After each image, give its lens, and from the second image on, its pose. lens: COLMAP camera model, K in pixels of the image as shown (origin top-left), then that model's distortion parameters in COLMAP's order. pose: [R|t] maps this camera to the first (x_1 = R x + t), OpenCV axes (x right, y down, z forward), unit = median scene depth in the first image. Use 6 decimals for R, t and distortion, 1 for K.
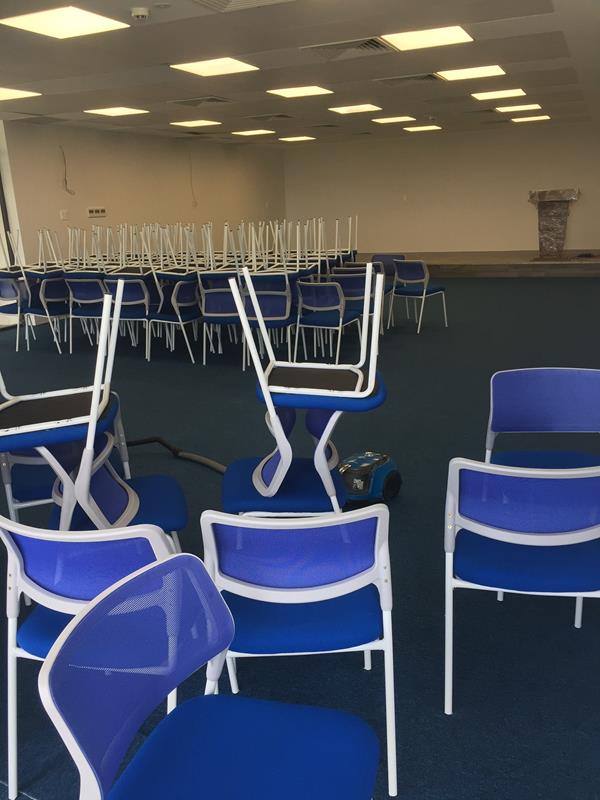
lens RADIAL K [[670.1, 0, 299.7], [0, 670.1, 426.9], [0, 0, 1]] dist [0.089605, -0.112267]
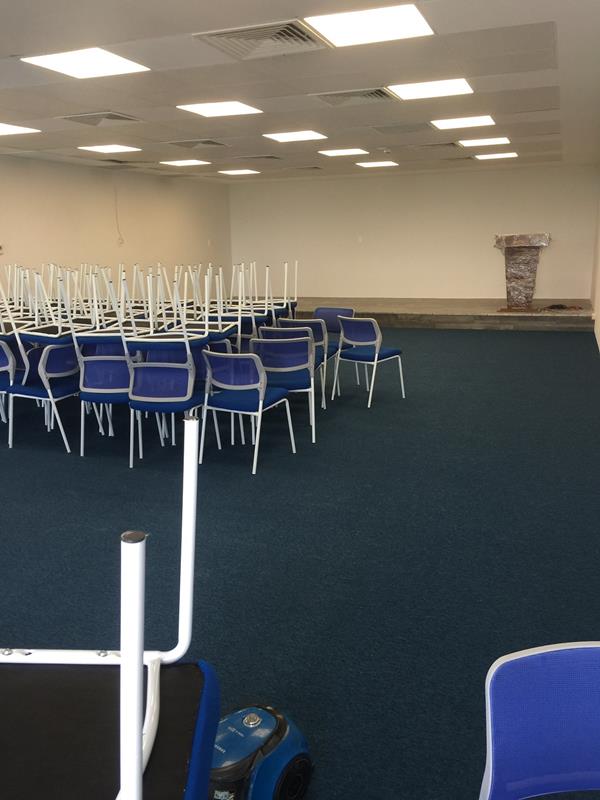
lens RADIAL K [[670.1, 0, 299.7], [0, 670.1, 426.9], [0, 0, 1]] dist [0.089605, -0.112267]
pose [[0.998587, 0.004567, 0.052936, 0.052039], [-0.001920, 0.998750, -0.049949, -0.076640], [-0.053098, 0.049776, 0.997348, 0.208851]]
